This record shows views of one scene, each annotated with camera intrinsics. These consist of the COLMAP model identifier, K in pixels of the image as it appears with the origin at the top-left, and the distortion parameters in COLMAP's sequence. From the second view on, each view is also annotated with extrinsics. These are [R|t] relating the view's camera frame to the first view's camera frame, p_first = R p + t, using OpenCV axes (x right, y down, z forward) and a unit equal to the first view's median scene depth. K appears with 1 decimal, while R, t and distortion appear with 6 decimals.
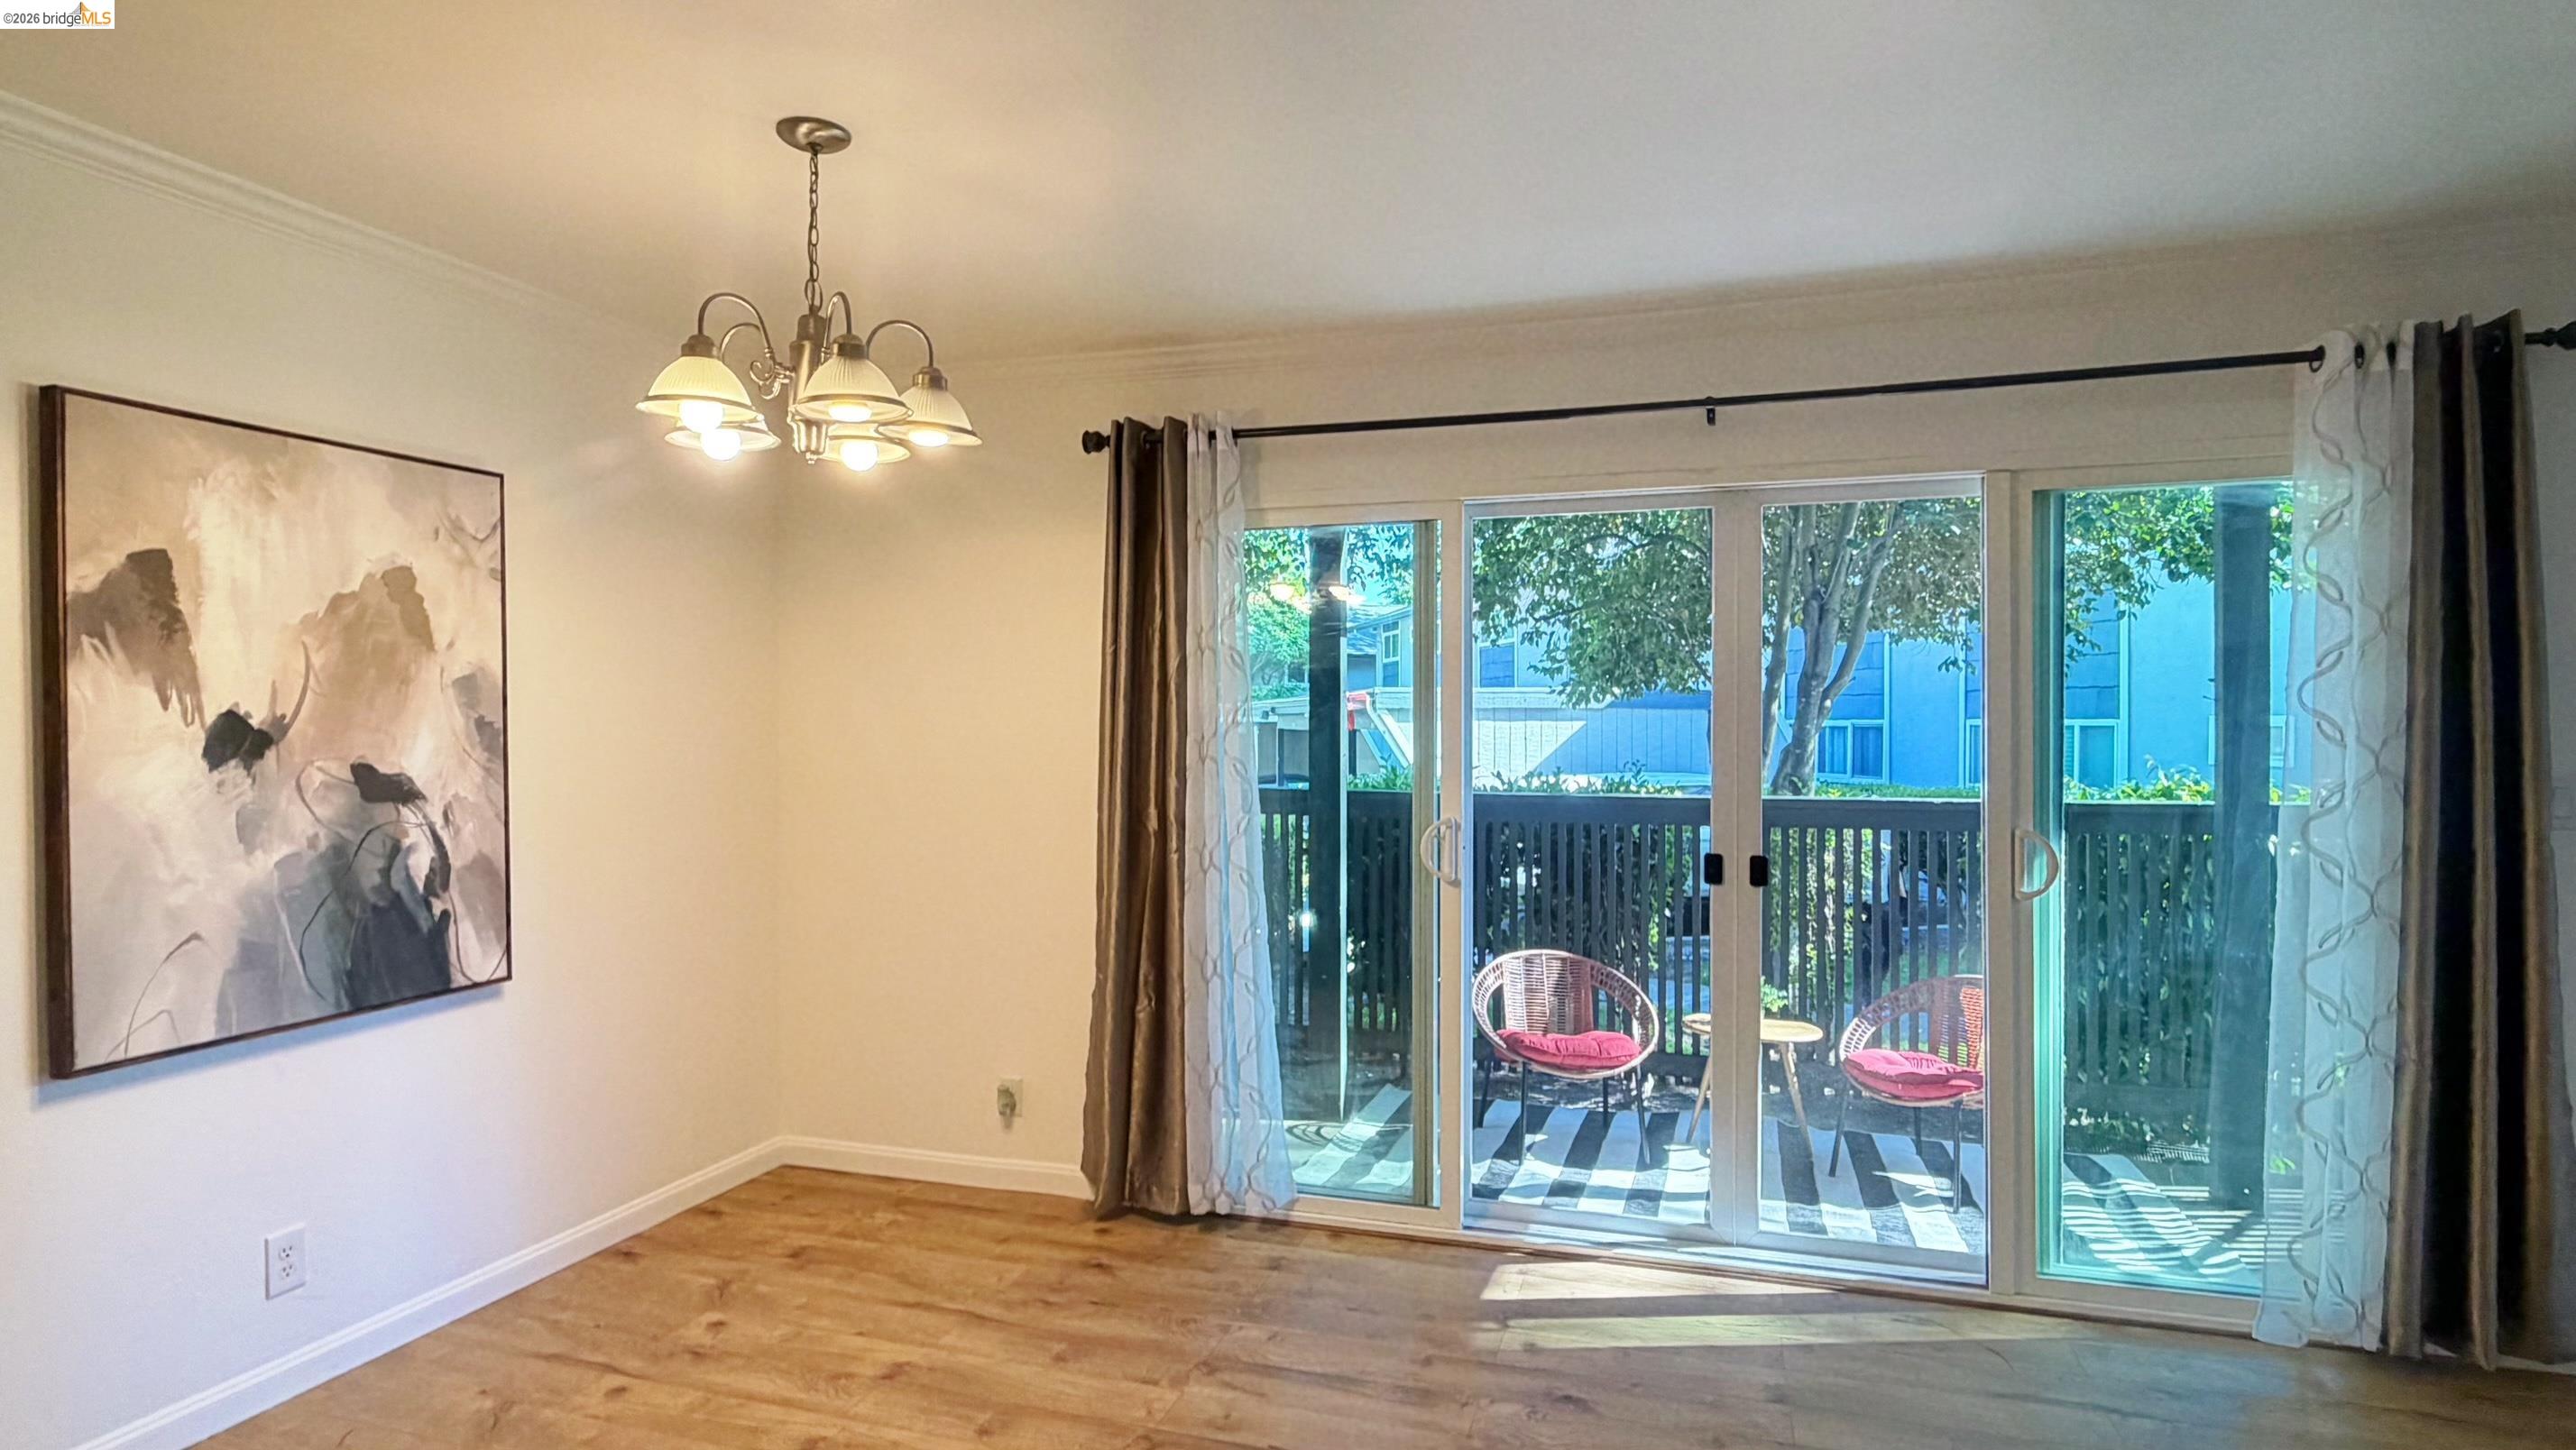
lens RADIAL K [[1338.0, 0, 1279.3], [0, 1338.0, 730.0], [0, 0, 1]] dist [-0.001477, 0.005060]
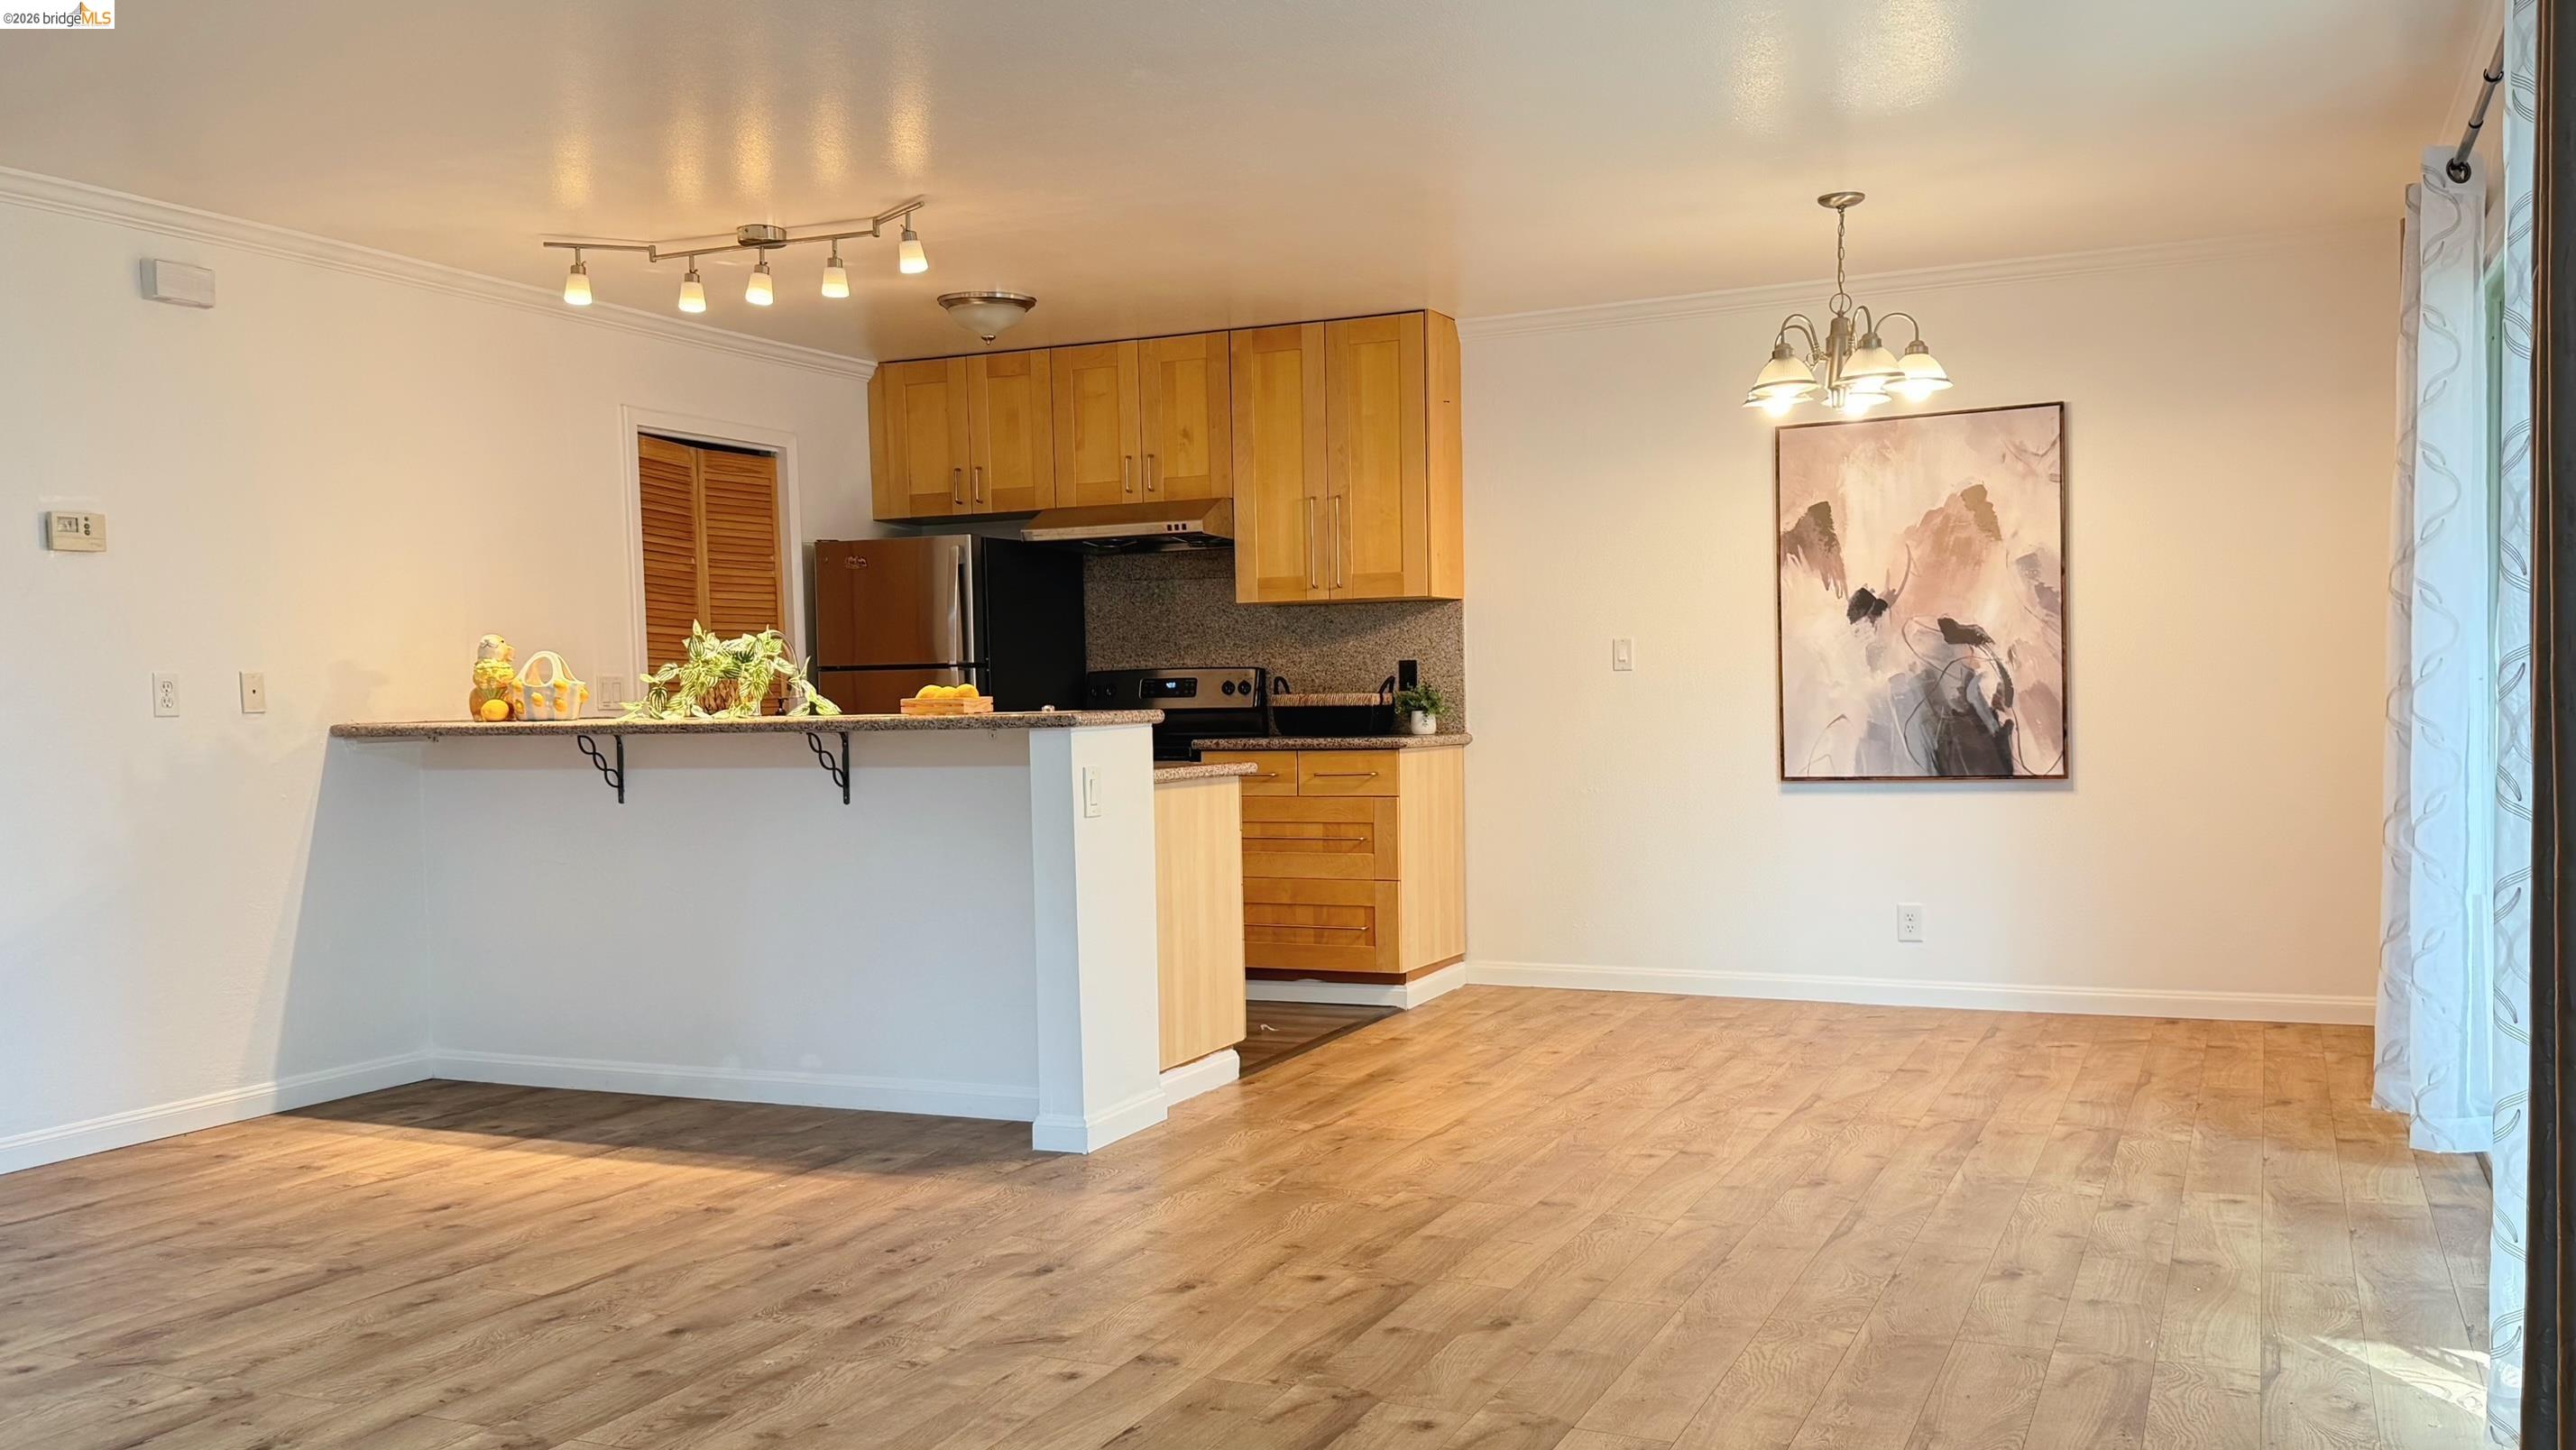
lens RADIAL K [[2050.9, 0, 1338.9], [0, 2050.9, 787.5], [0, 0, 1]] dist [0.089884, -0.114776]
pose [[-0.111804, 0.050204, -0.992461, 1.830850], [0.017415, 0.998669, 0.048556, 0.094719], [0.993578, -0.011855, -0.112530, 0.584607]]
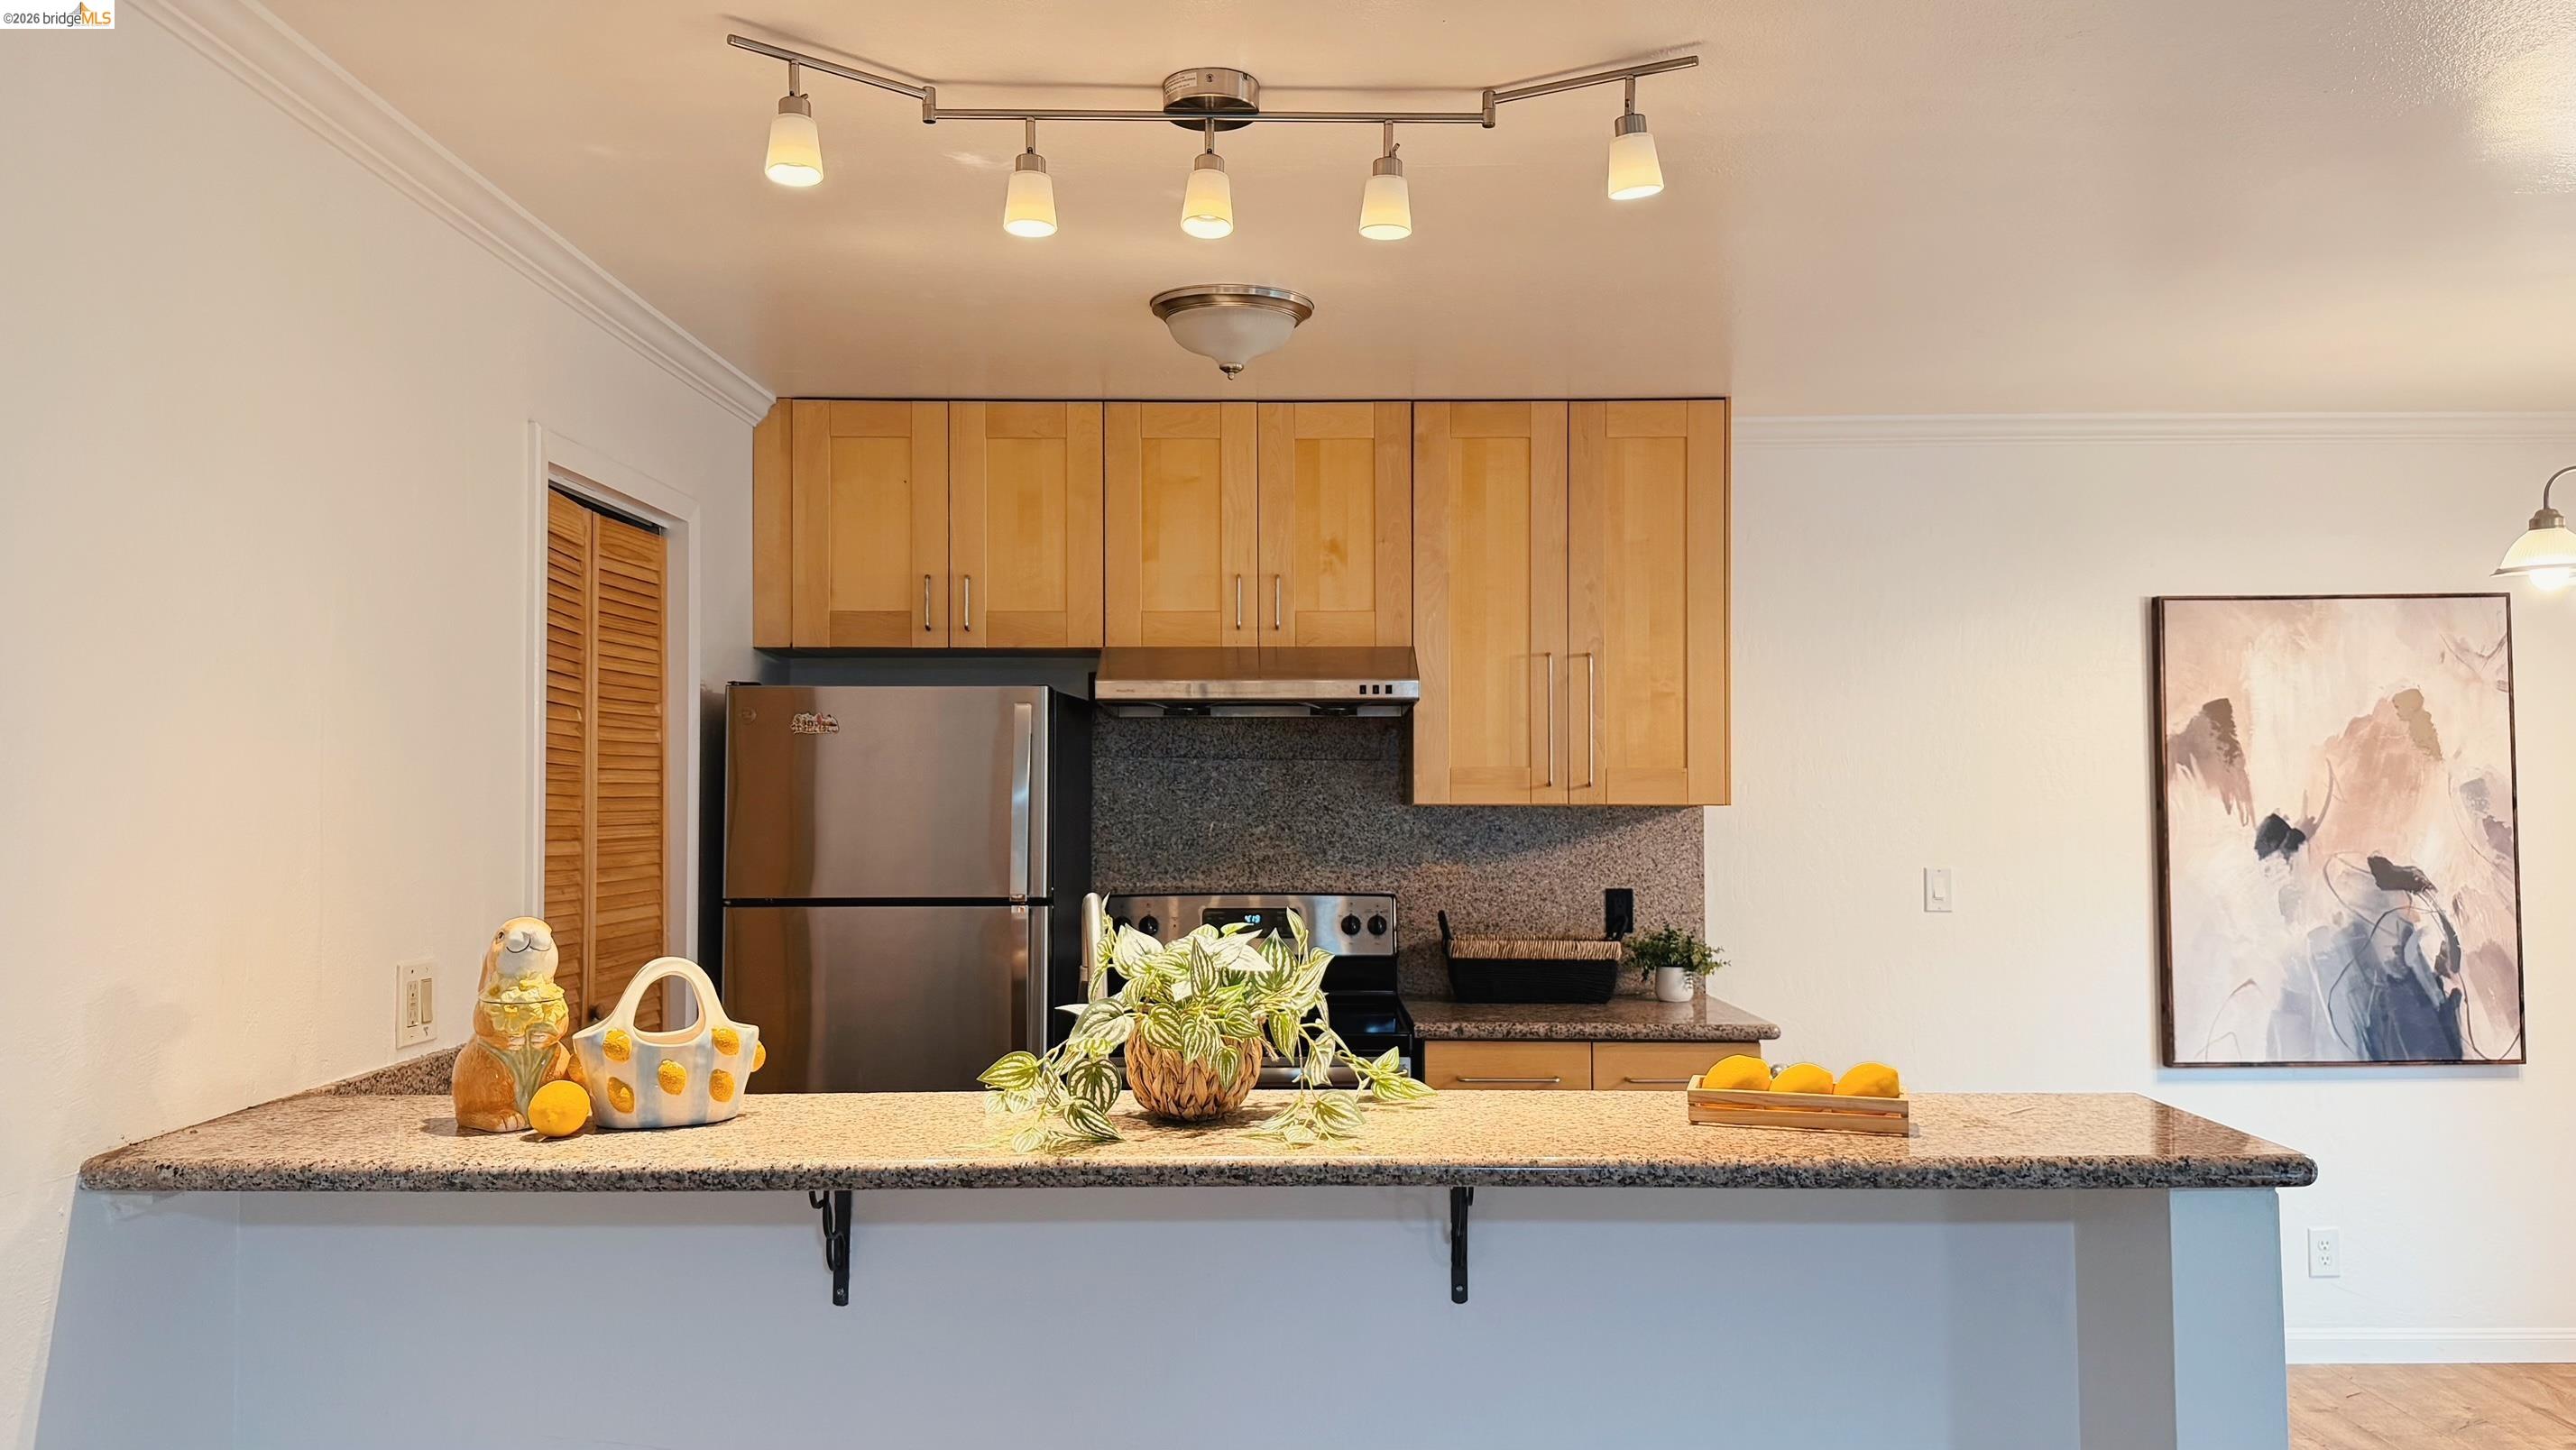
lens RADIAL K [[1886.9, 0, 1290.9], [0, 1886.9, 731.3], [0, 0, 1]] dist [0.044150, -0.070674]
pose [[0.301405, -0.030564, -0.953006, 0.673778], [-0.003184, 0.999448, -0.033061, -0.029336], [0.953491, 0.012999, 0.301142, -0.463920]]
